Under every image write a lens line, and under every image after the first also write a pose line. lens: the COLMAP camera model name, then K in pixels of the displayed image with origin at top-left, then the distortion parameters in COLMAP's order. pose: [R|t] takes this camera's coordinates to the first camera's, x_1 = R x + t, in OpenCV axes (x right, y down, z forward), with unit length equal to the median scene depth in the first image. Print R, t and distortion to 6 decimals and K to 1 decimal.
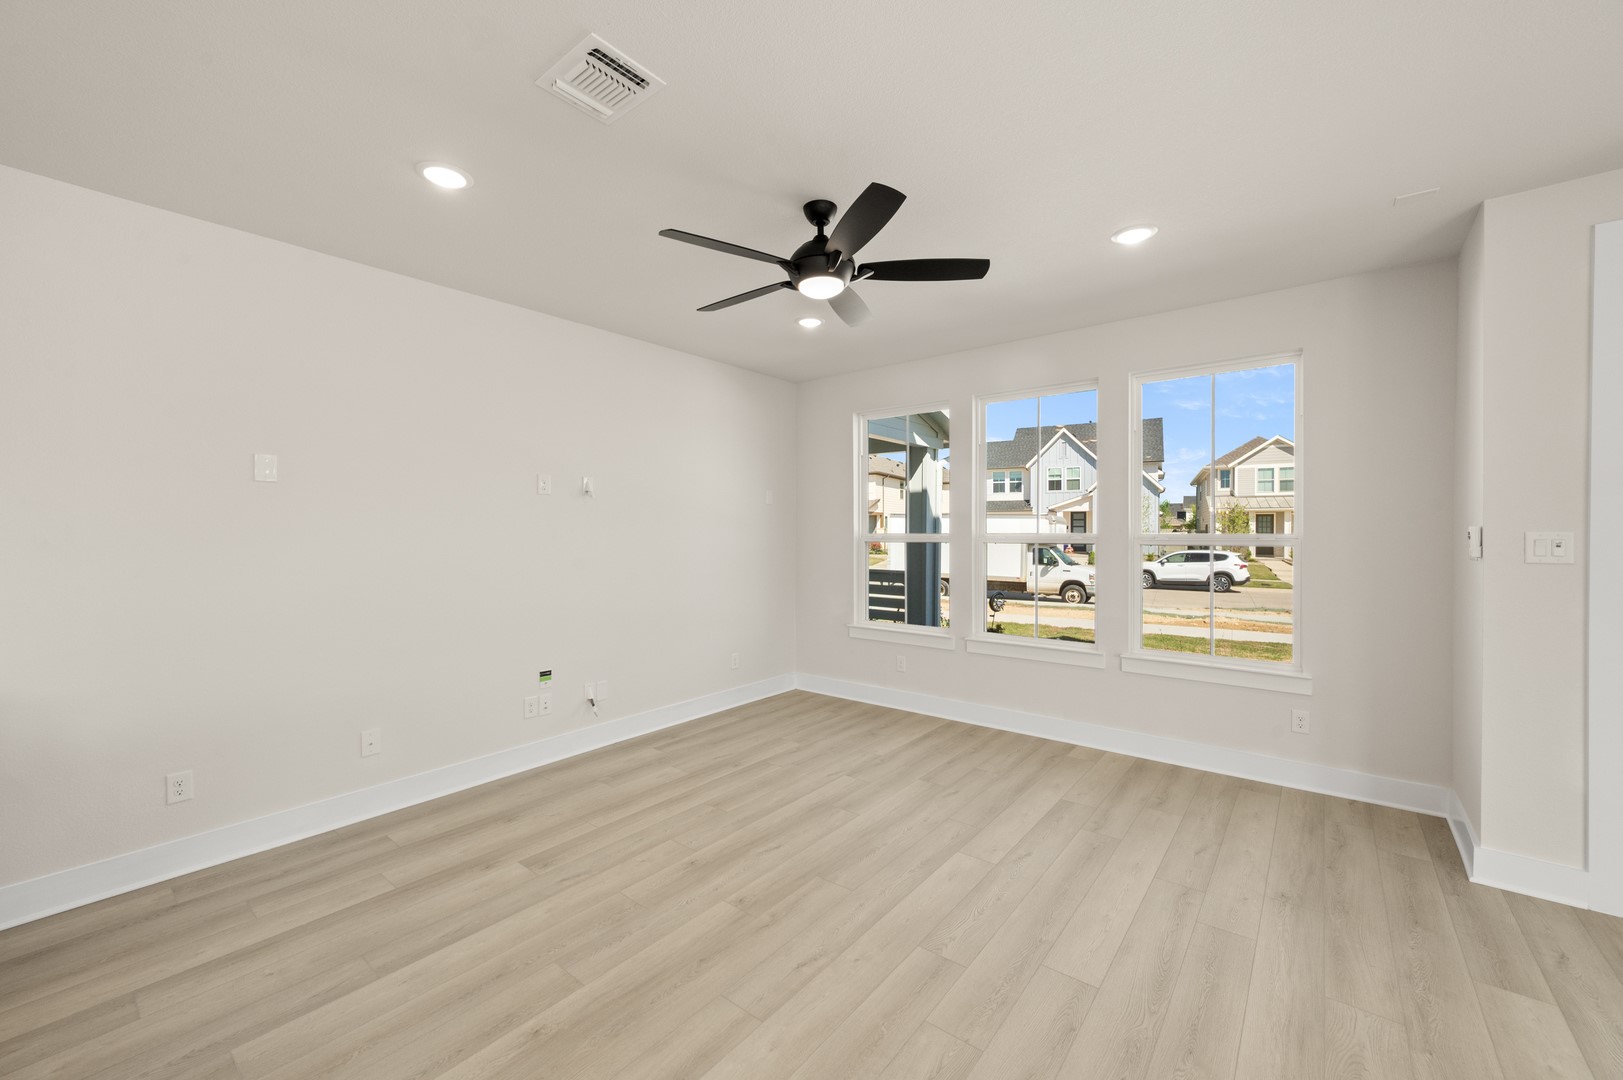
lens RADIAL K [[636.8, 0, 812.6], [0, 636.8, 538.1], [0, 0, 1]] dist [0.001987, -0.000253]
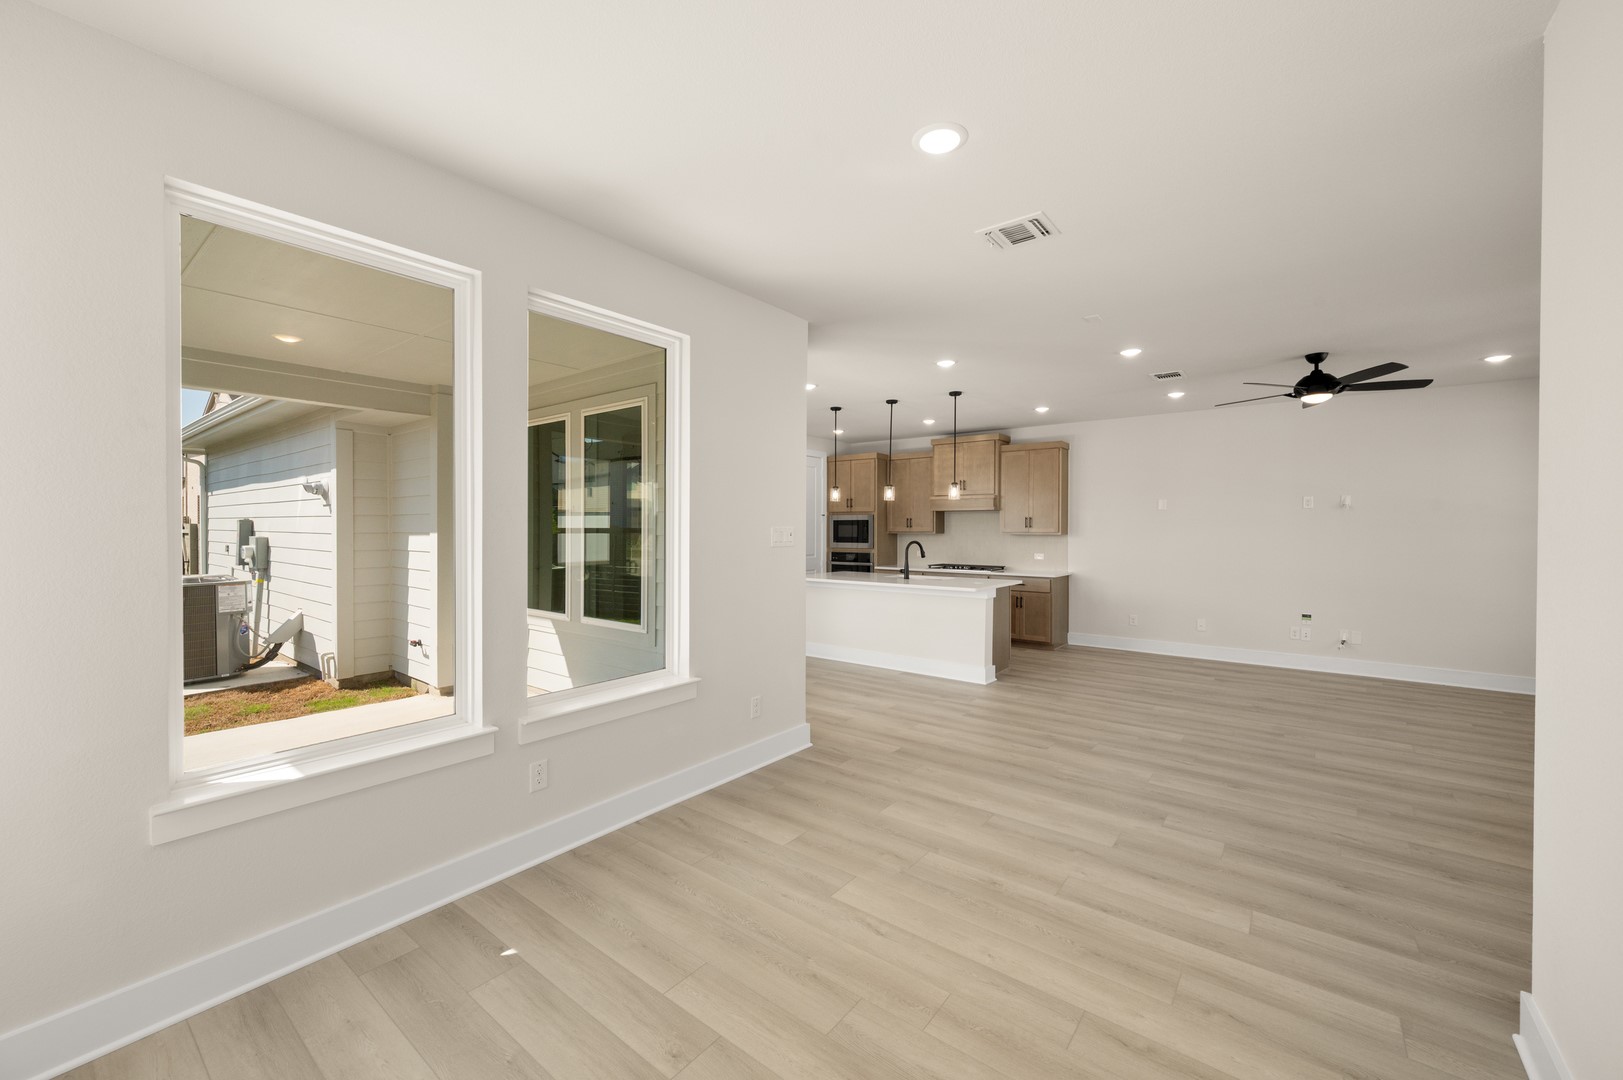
lens RADIAL K [[636.8, 0, 813.2], [0, 636.8, 535.7], [0, 0, 1]] dist [0.001987, -0.000253]
pose [[0.013160, 0.012853, -0.999831, 1.496599], [-0.015666, 0.999797, 0.012646, 0.003293], [0.999791, 0.015497, 0.013359, -0.379935]]
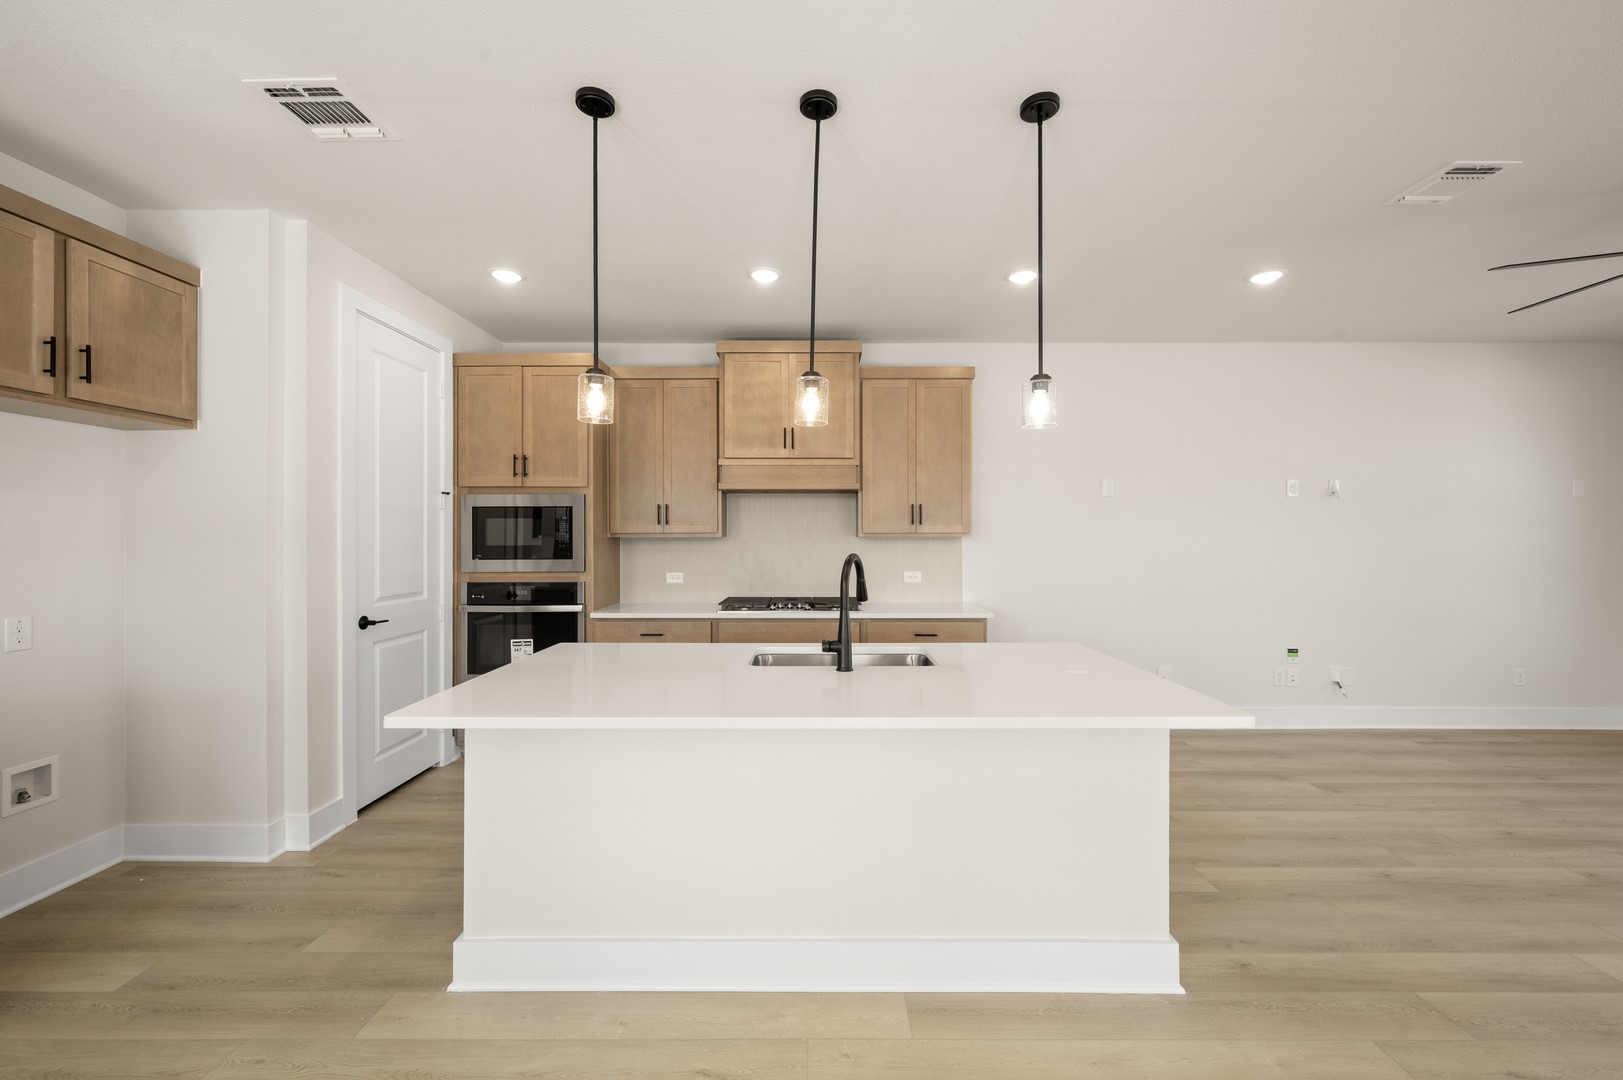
lens RADIAL K [[636.8, 0, 814.3], [0, 636.8, 535.4], [0, 0, 1]] dist [0.001987, -0.000253]
pose [[0.624493, -0.001376, -0.781029, -0.068474], [-0.010495, 0.999893, -0.010153, 0.028923], [0.780960, 0.014537, 0.624412, -0.499512]]
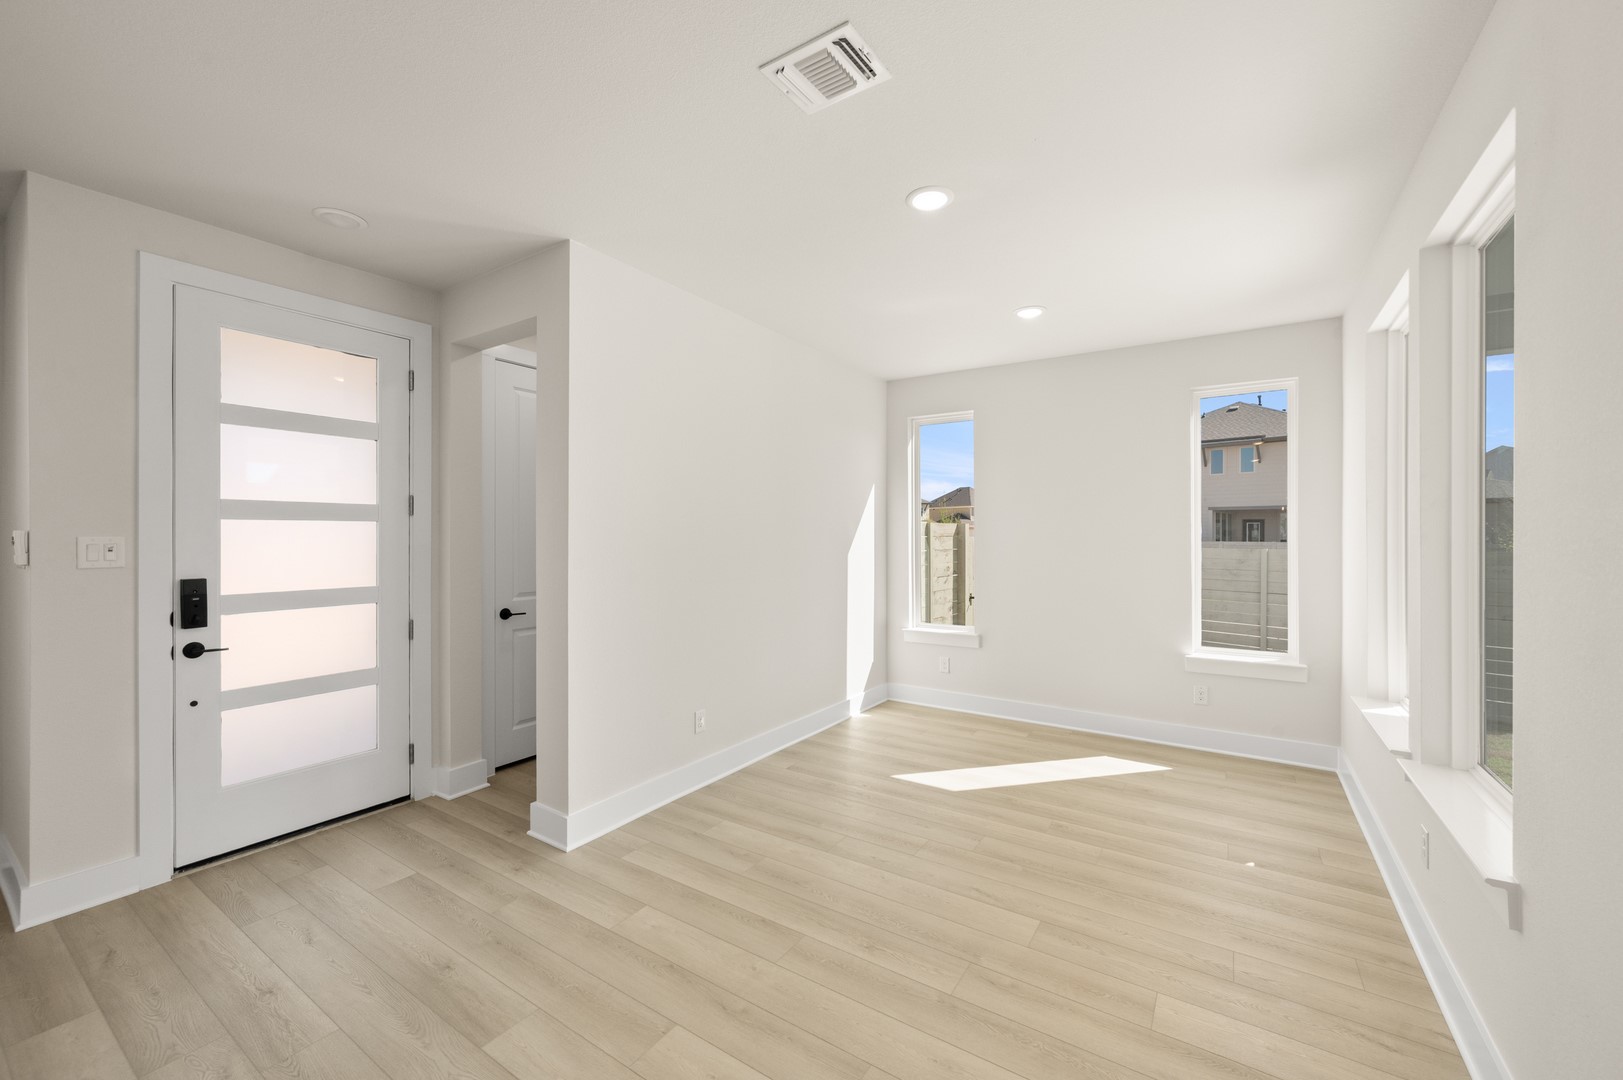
lens RADIAL K [[636.8, 0, 814.7], [0, 636.8, 537.6], [0, 0, 1]] dist [0.001987, -0.000253]
pose [[-0.093487, -0.002742, 0.995617, 0.037944], [0.011056, 0.999932, 0.003792, 0.000258], [-0.995559, 0.011362, -0.093450, -0.021456]]
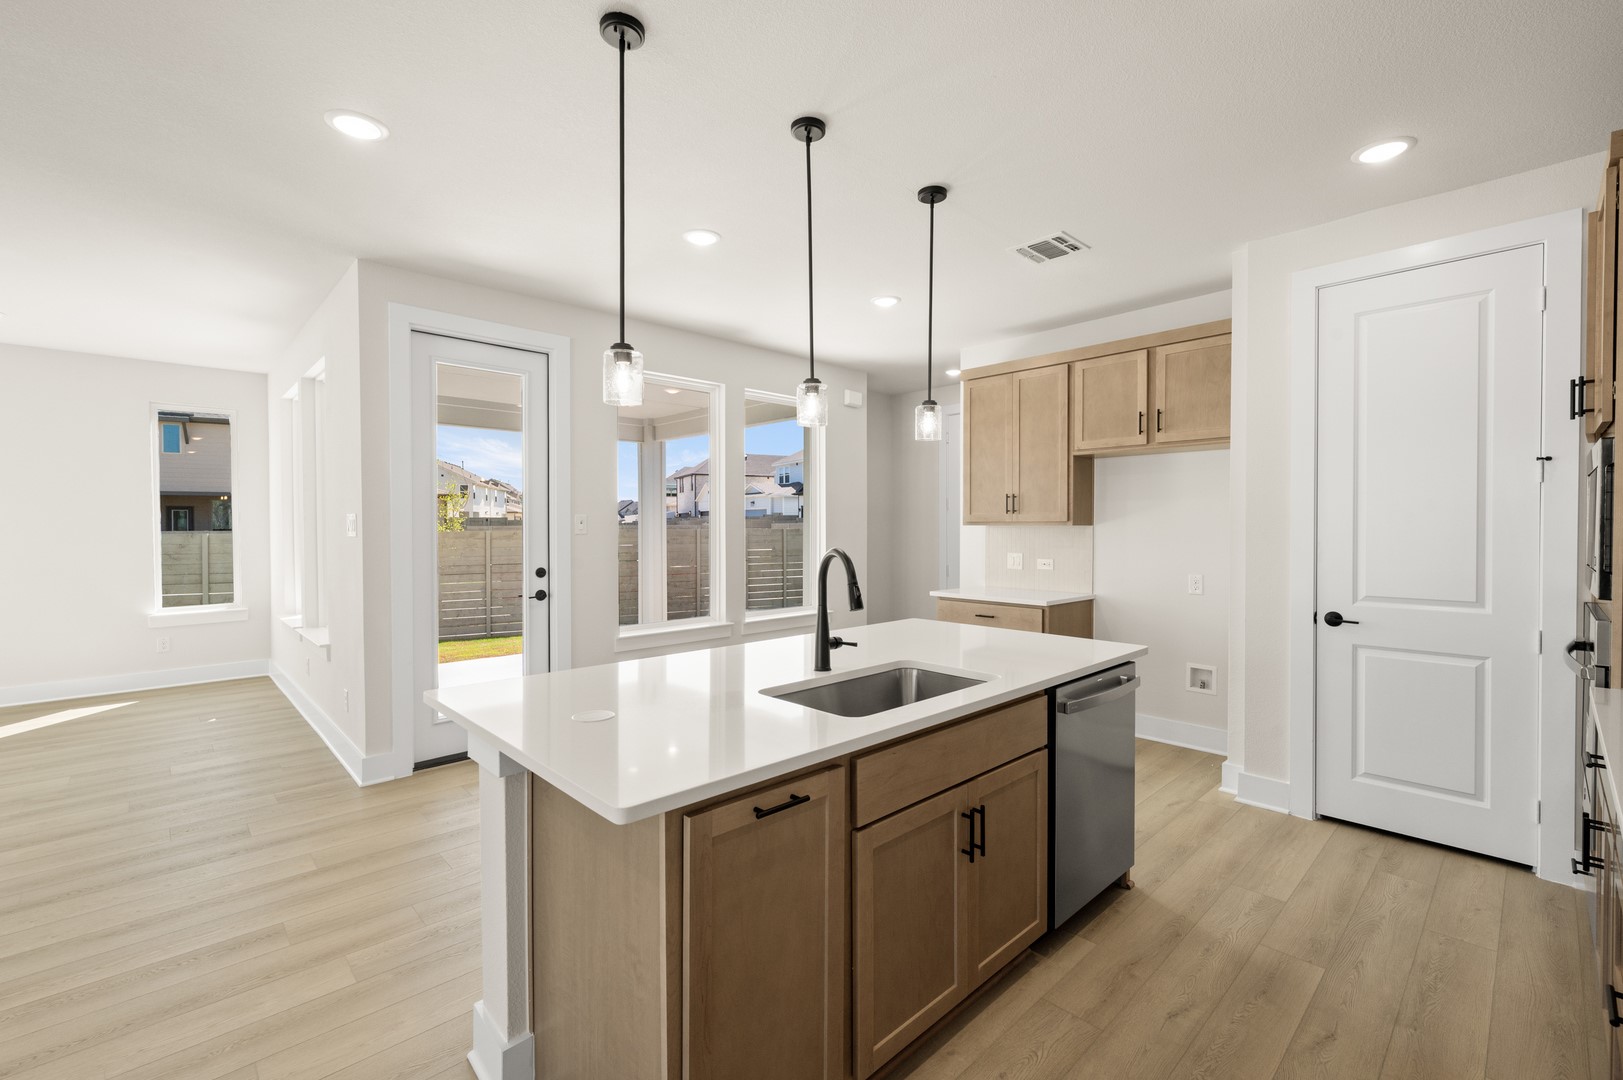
lens RADIAL K [[693.7, 0, 813.8], [0, 693.7, 536.3], [0, 0, 1]] dist [0.007451, -0.002682]
pose [[-0.991302, 0.001130, 0.131600, -0.668547], [0.004969, 0.999572, 0.028845, 0.010354], [-0.131511, 0.029248, -0.990883, 0.651515]]
